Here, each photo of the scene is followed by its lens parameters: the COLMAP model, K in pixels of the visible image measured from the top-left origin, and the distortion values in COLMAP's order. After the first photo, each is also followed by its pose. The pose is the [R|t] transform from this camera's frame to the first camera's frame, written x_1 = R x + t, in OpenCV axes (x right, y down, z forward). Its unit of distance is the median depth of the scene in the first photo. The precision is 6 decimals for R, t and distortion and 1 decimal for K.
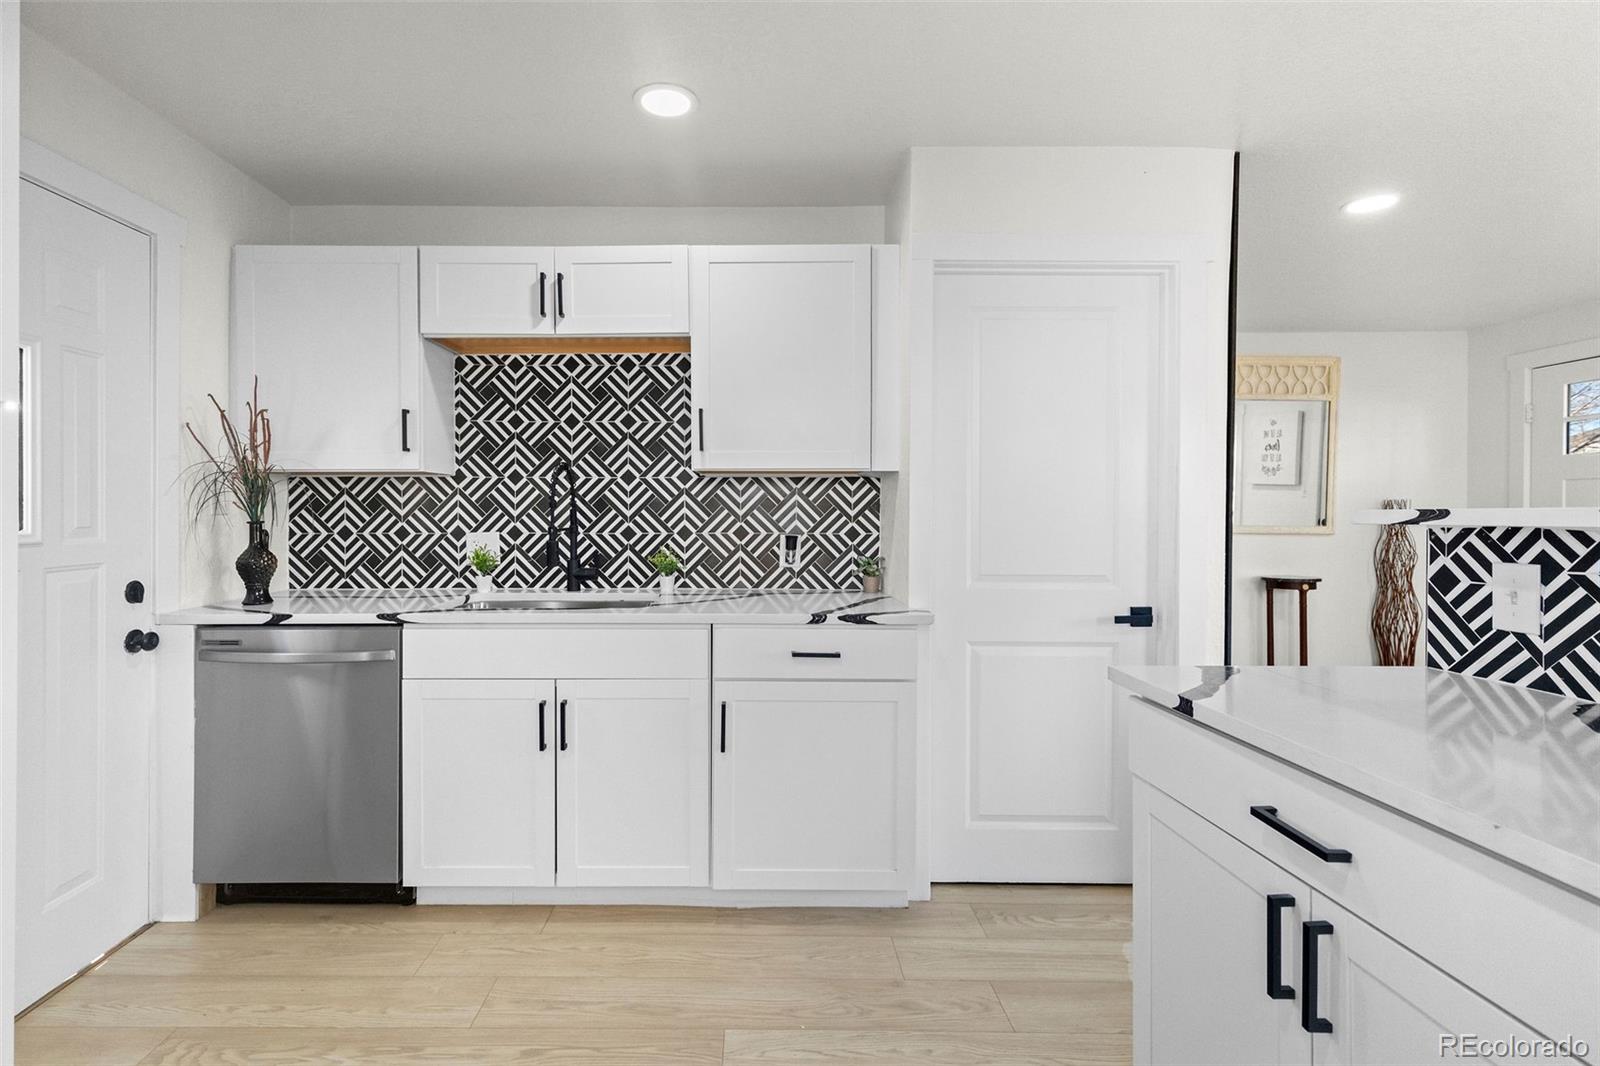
lens RADIAL K [[730.1, 0, 756.7], [0, 730.1, 501.6], [0, 0, 1]] dist [0.002546, -0.000177]
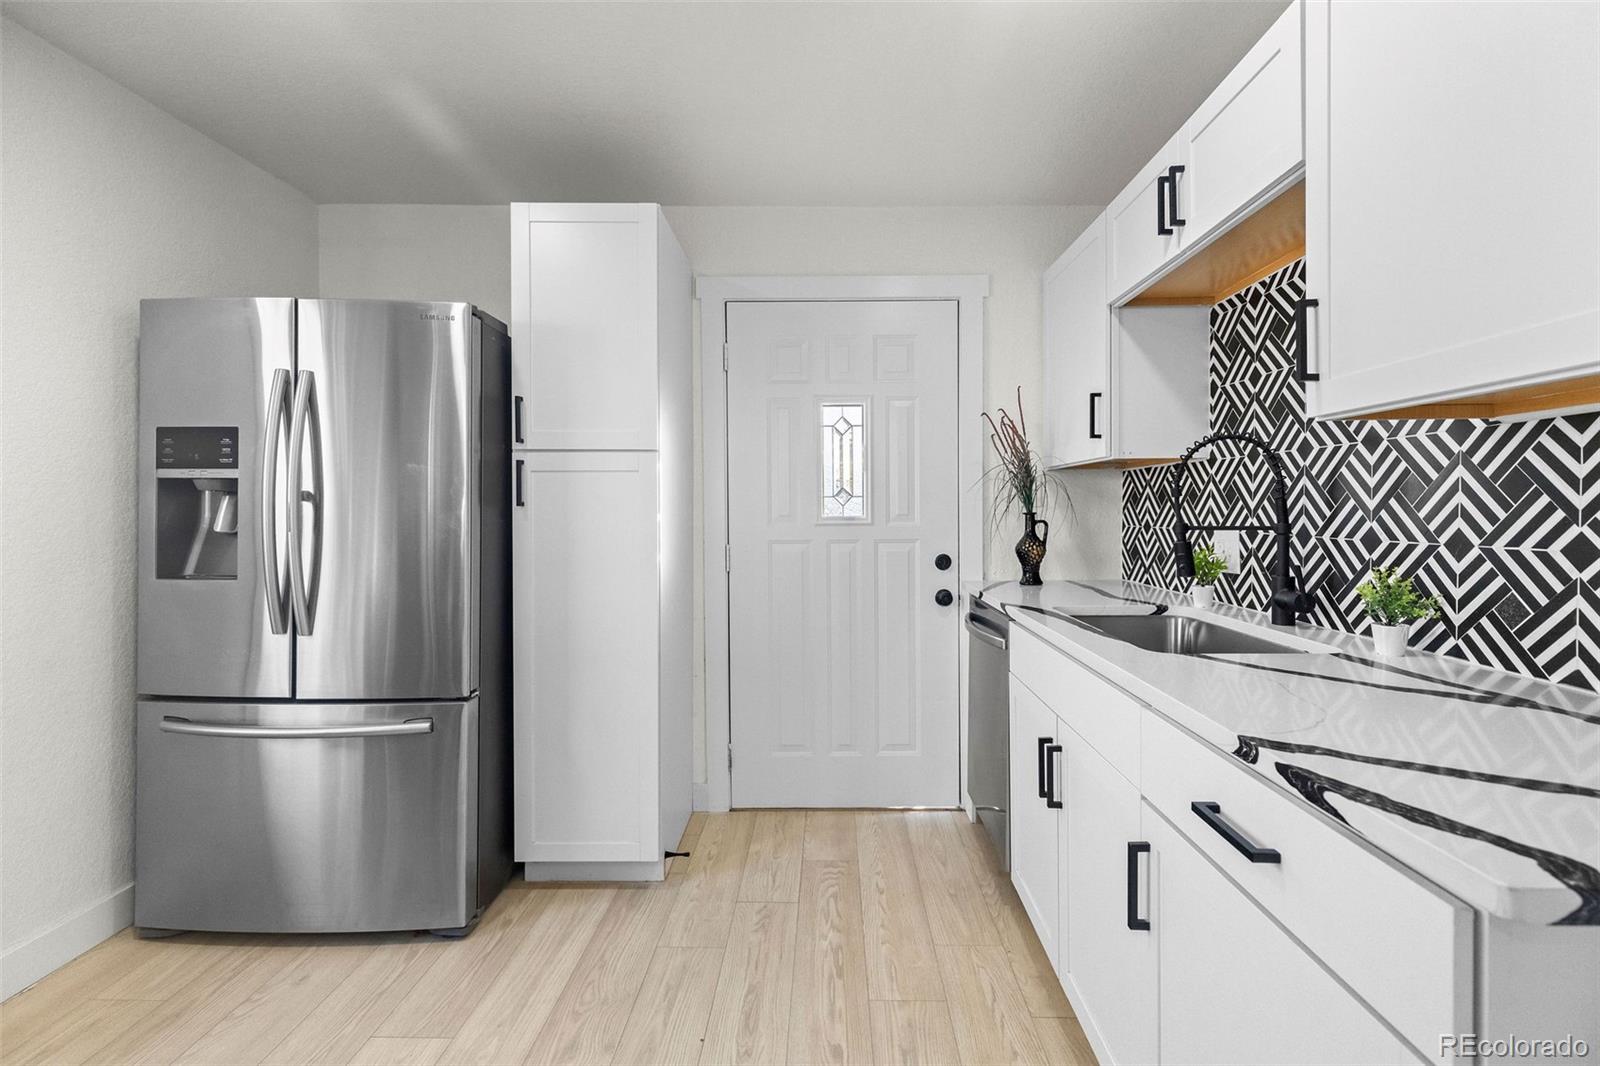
lens RADIAL K [[730.1, 0, 836.2], [0, 730.1, 510.1], [0, 0, 1]] dist [0.002546, -0.000177]
pose [[-0.011825, 0.002709, -0.999926, 0.393866], [0.011822, 0.999927, 0.002569, 0.014019], [0.999860, -0.011791, -0.011857, 0.598627]]
